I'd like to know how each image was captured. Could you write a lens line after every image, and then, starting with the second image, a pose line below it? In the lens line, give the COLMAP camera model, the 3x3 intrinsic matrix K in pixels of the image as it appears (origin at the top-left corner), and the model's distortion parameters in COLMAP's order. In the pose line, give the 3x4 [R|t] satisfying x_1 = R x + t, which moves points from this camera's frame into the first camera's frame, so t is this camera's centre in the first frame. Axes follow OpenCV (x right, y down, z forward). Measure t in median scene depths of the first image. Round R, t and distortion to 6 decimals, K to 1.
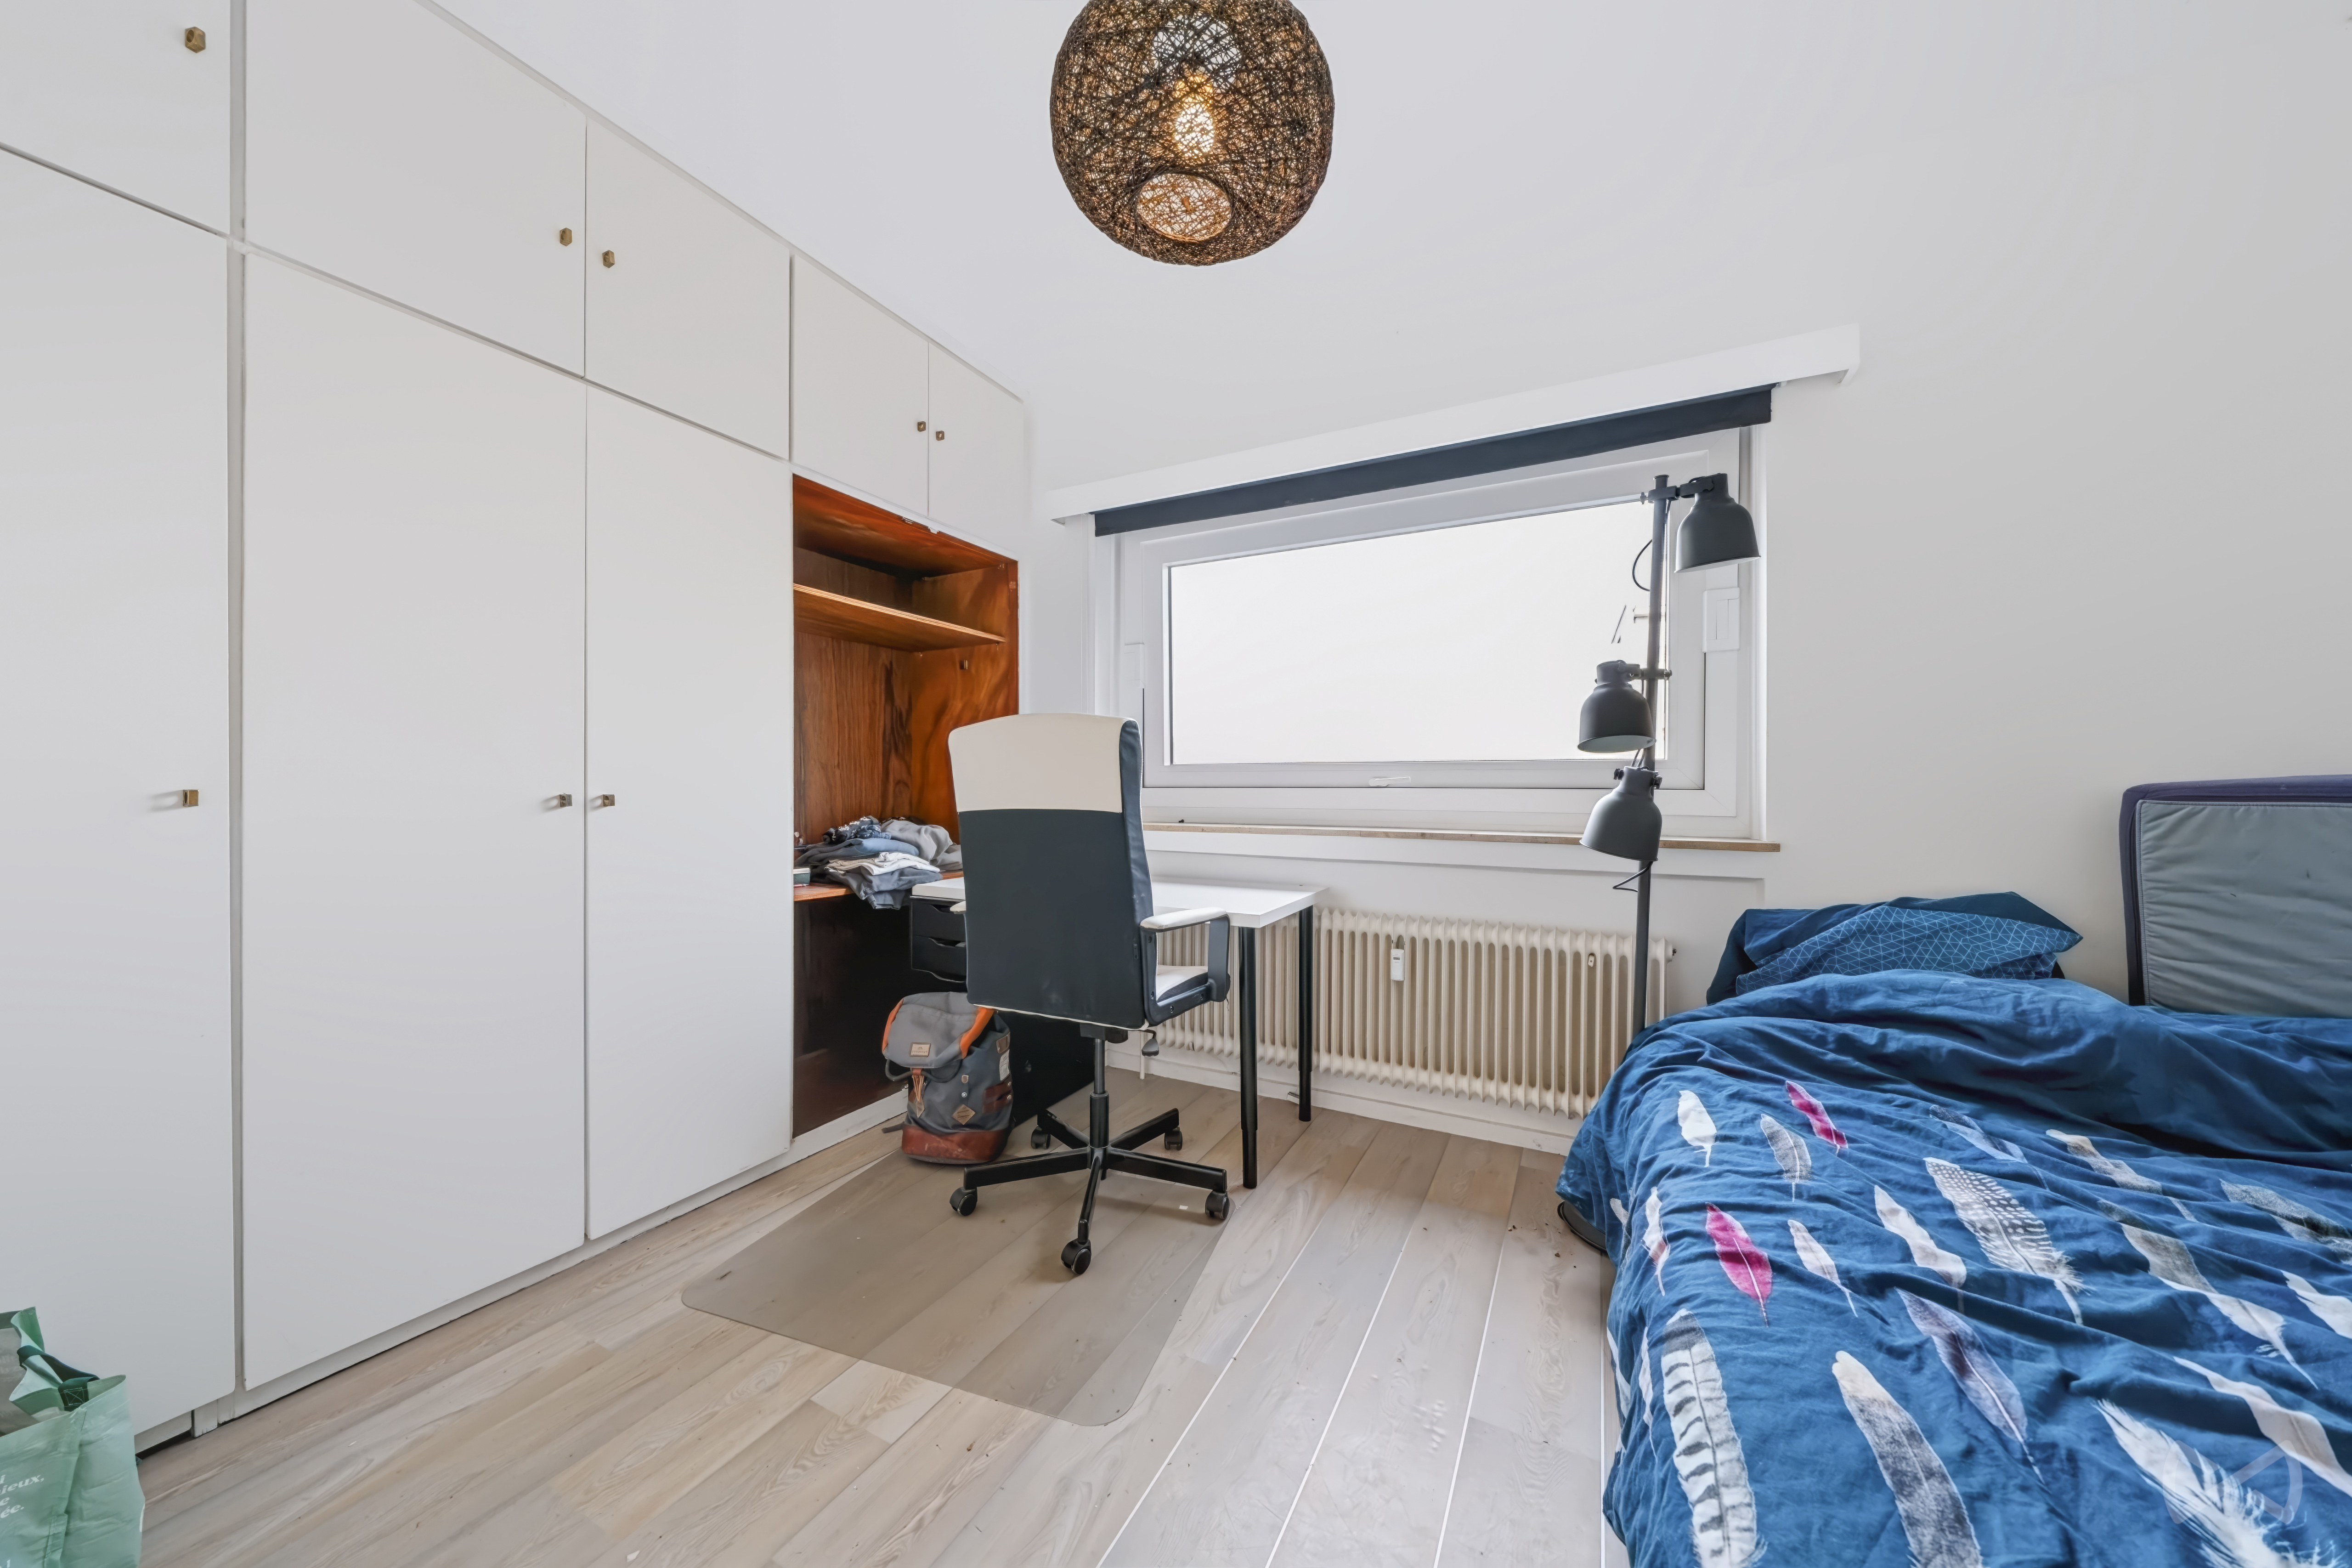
lens RADIAL K [[799.7, 0, 1177.0], [0, 799.7, 798.7], [0, 0, 1]] dist [-0.006023, 0.000112]
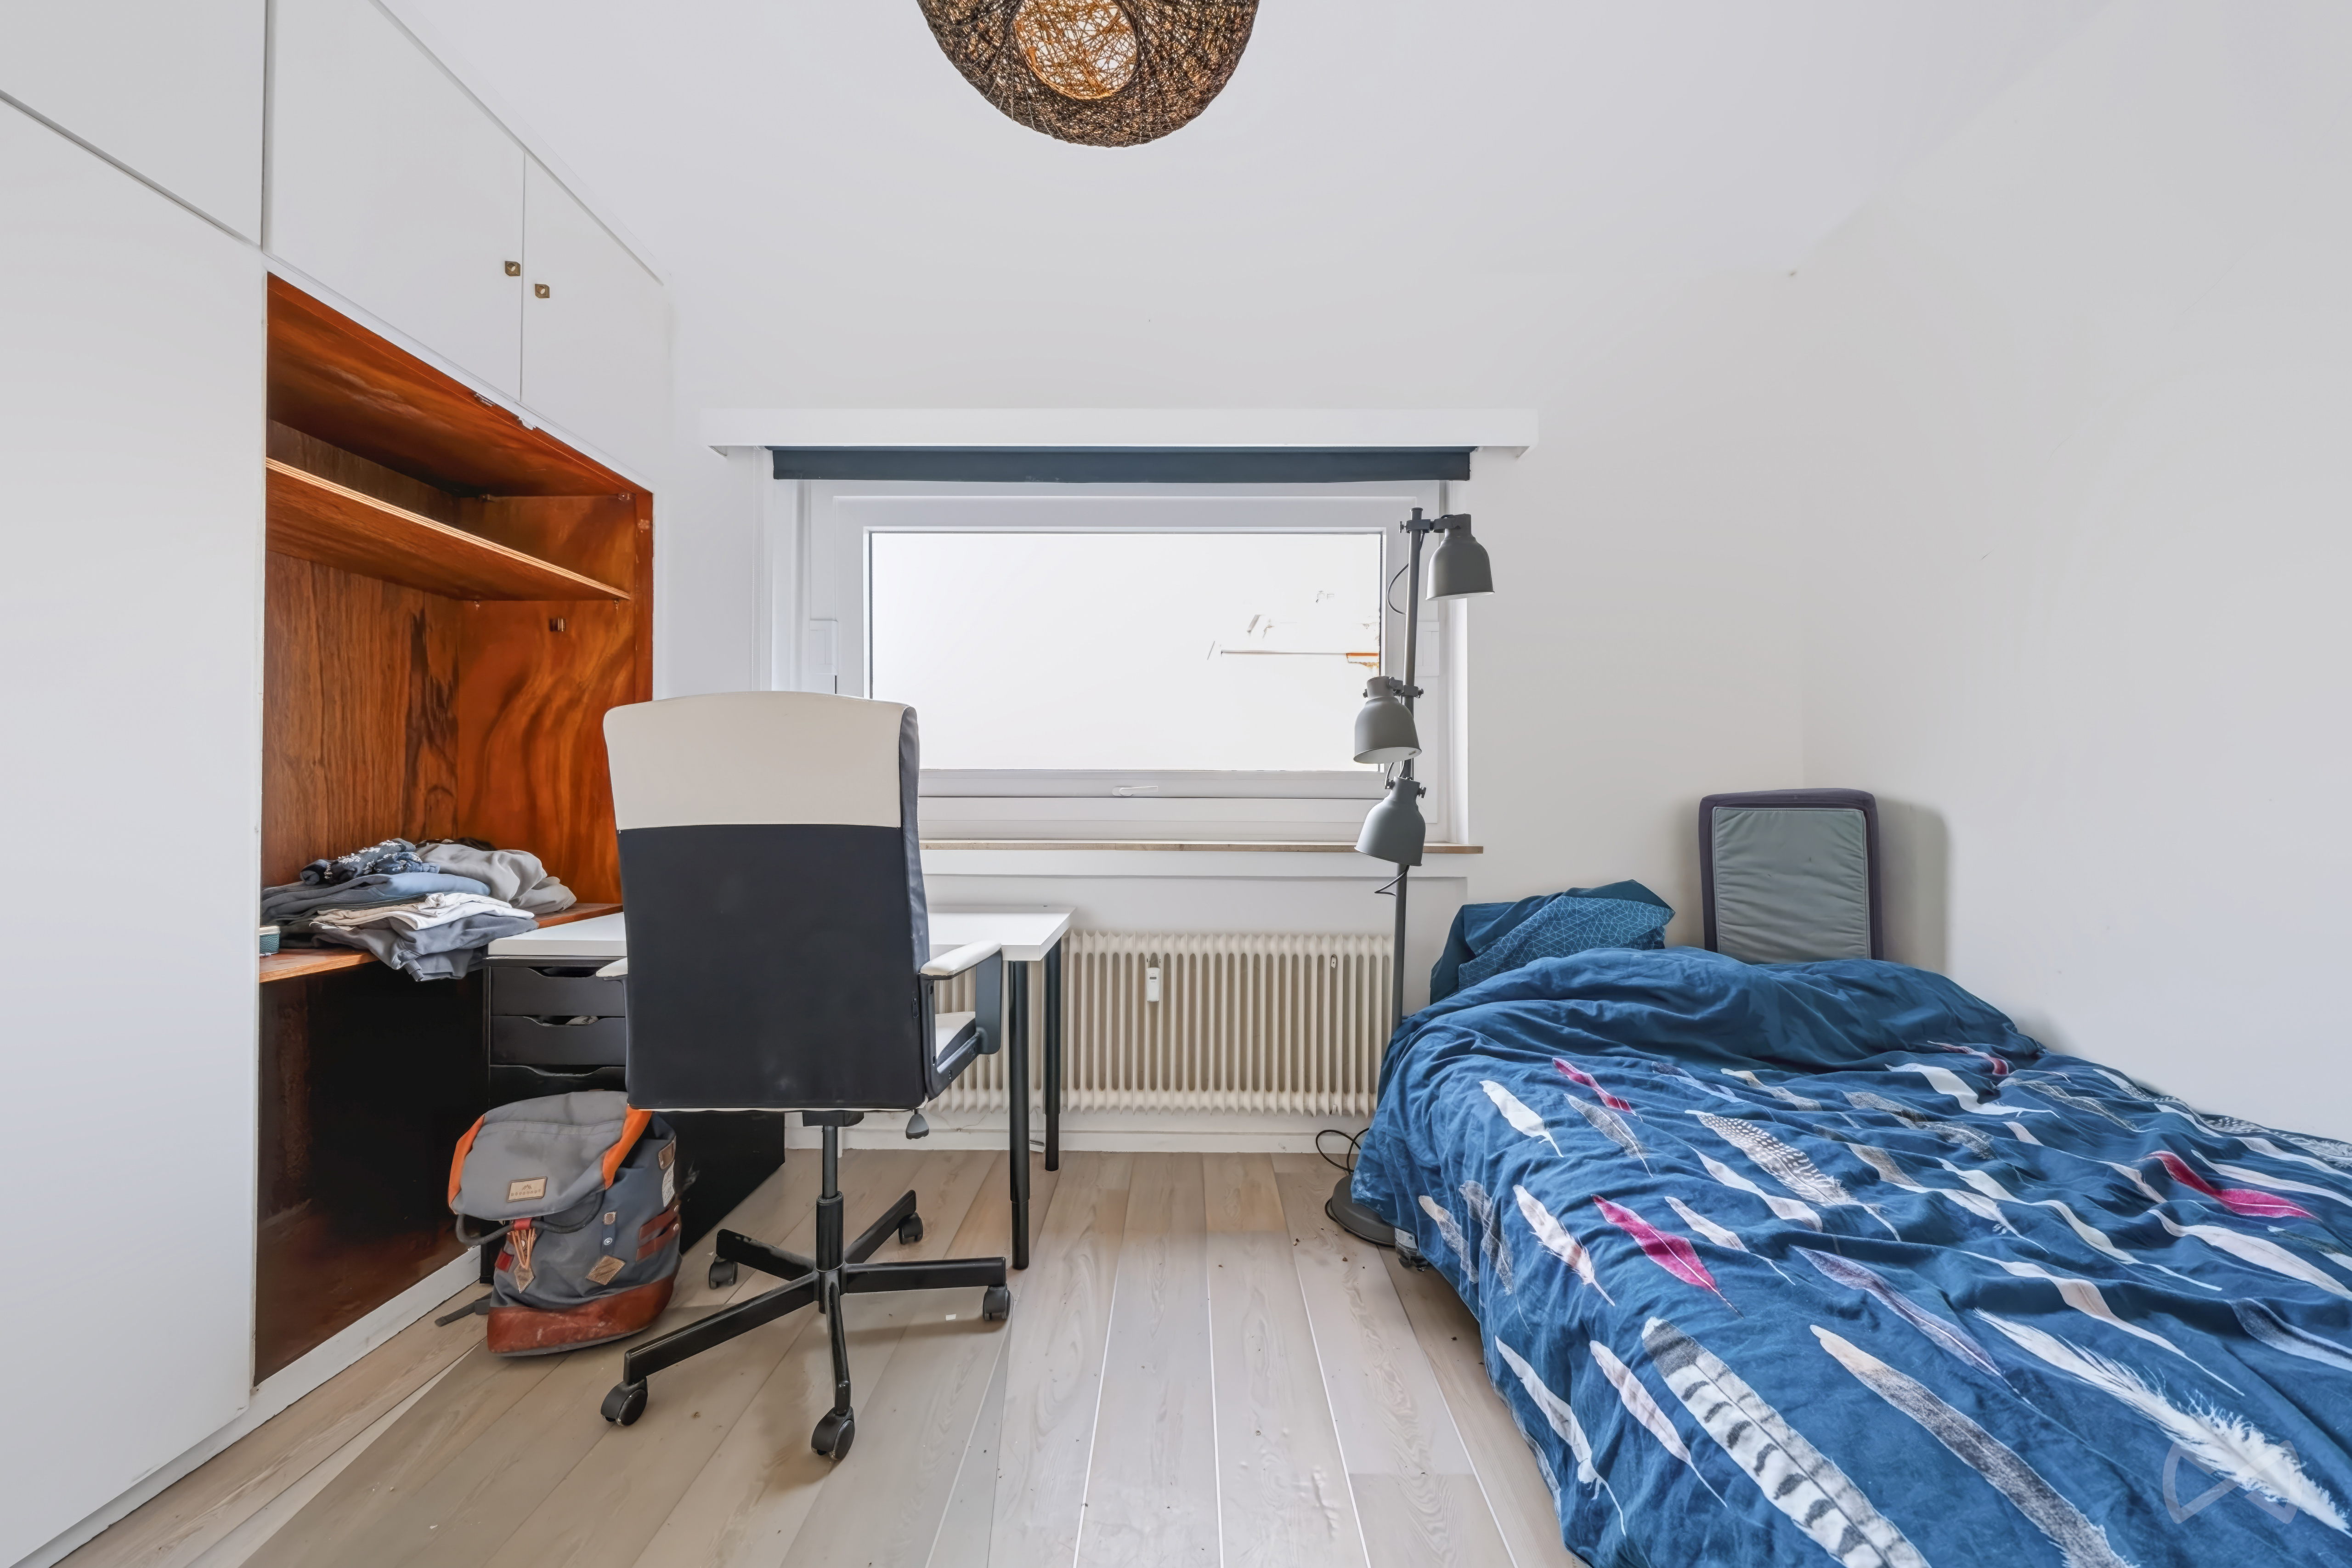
lens RADIAL K [[799.7, 0, 1177.0], [0, 799.7, 798.7], [0, 0, 1]] dist [-0.006023, 0.000112]
pose [[0.887591, 0.001423, 0.460631, -0.173549], [0.005156, 0.999902, -0.013025, 0.000864], [-0.460604, 0.013936, 0.887496, 0.188398]]
